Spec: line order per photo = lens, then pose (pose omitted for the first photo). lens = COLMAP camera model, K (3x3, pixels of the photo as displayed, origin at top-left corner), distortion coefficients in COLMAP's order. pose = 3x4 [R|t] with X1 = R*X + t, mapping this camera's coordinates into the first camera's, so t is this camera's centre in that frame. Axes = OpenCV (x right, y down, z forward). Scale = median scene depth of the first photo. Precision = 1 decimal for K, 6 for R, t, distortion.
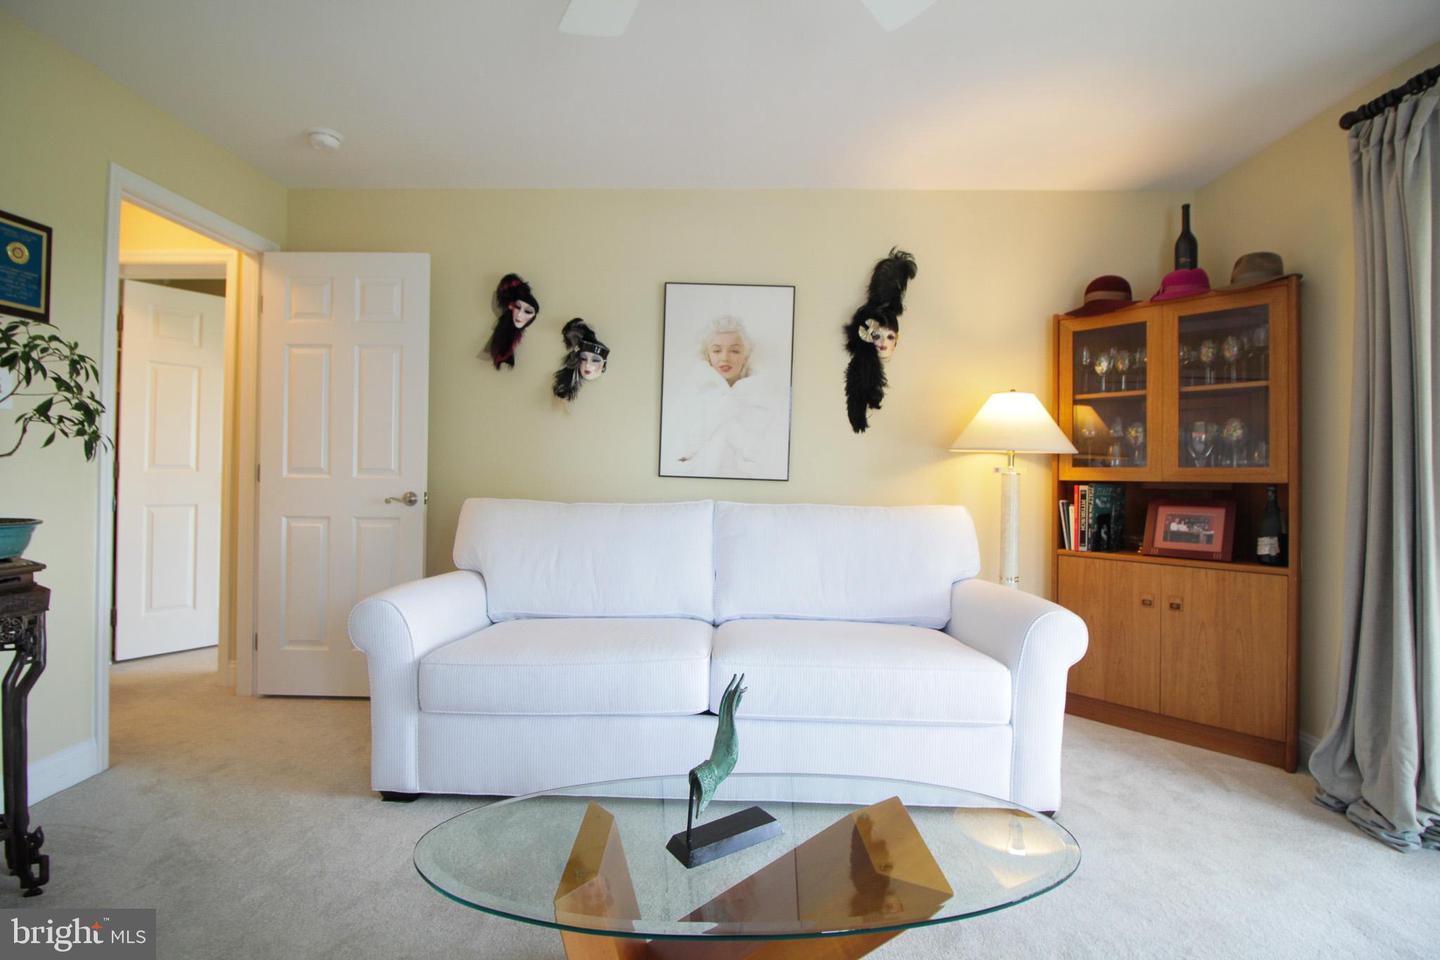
lens RADIAL K [[674.5, 0, 719.4], [0, 674.5, 472.3], [0, 0, 1]] dist [-0.005142, -0.007083]
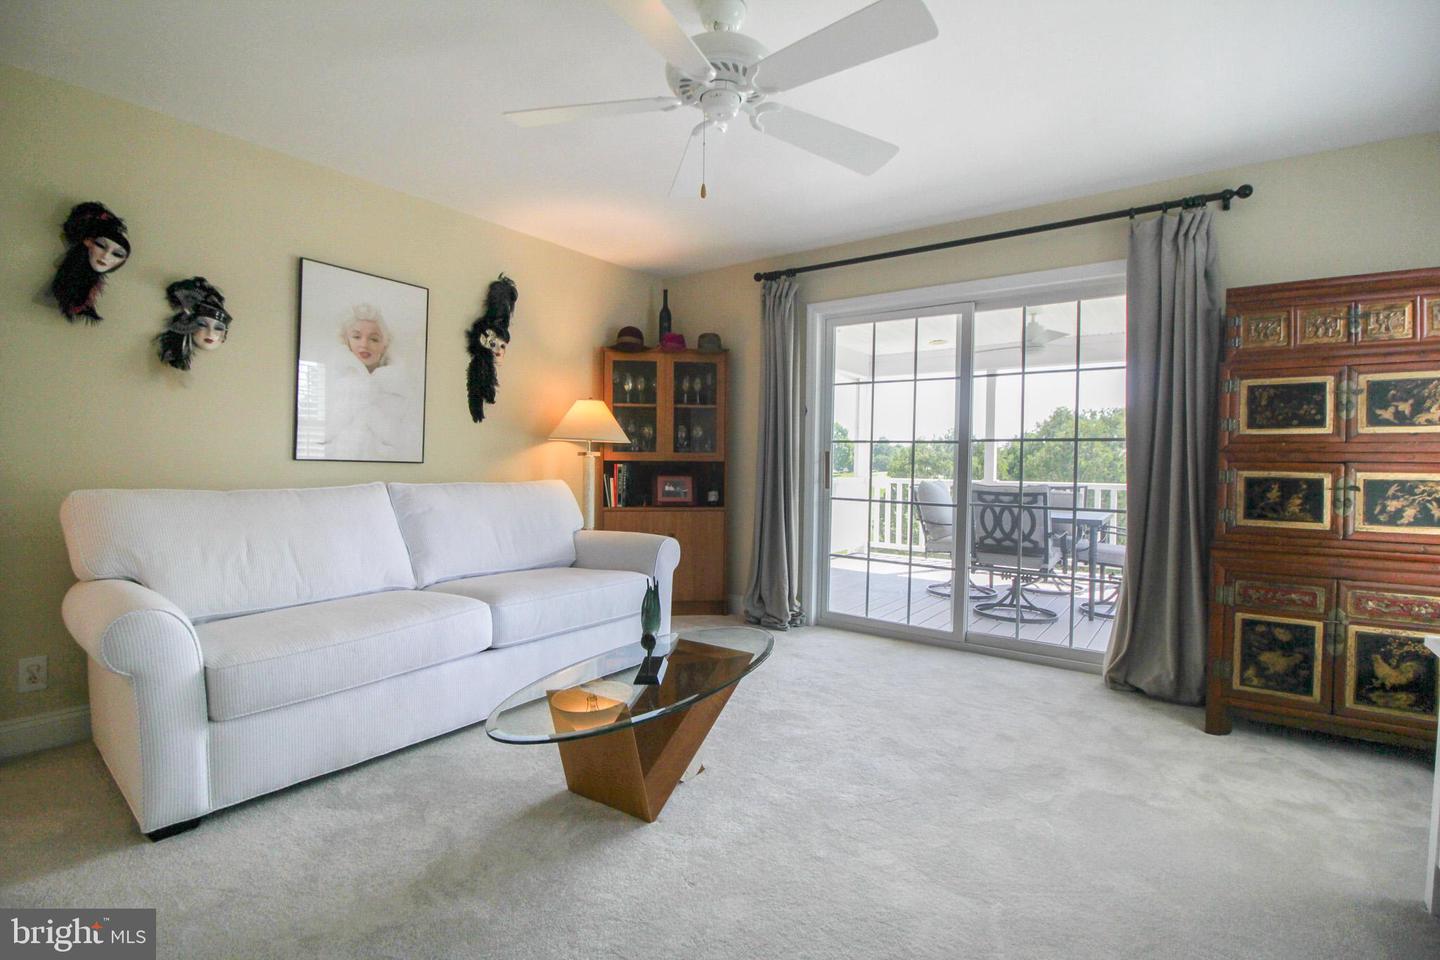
lens RADIAL K [[674.5, 0, 717.3], [0, 674.5, 477.1], [0, 0, 1]] dist [-0.005142, -0.007083]
pose [[0.572286, -0.027892, 0.819580, -0.561594], [-0.007209, 0.999212, 0.039039, -0.011188], [-0.820022, -0.028250, 0.571634, -0.044985]]
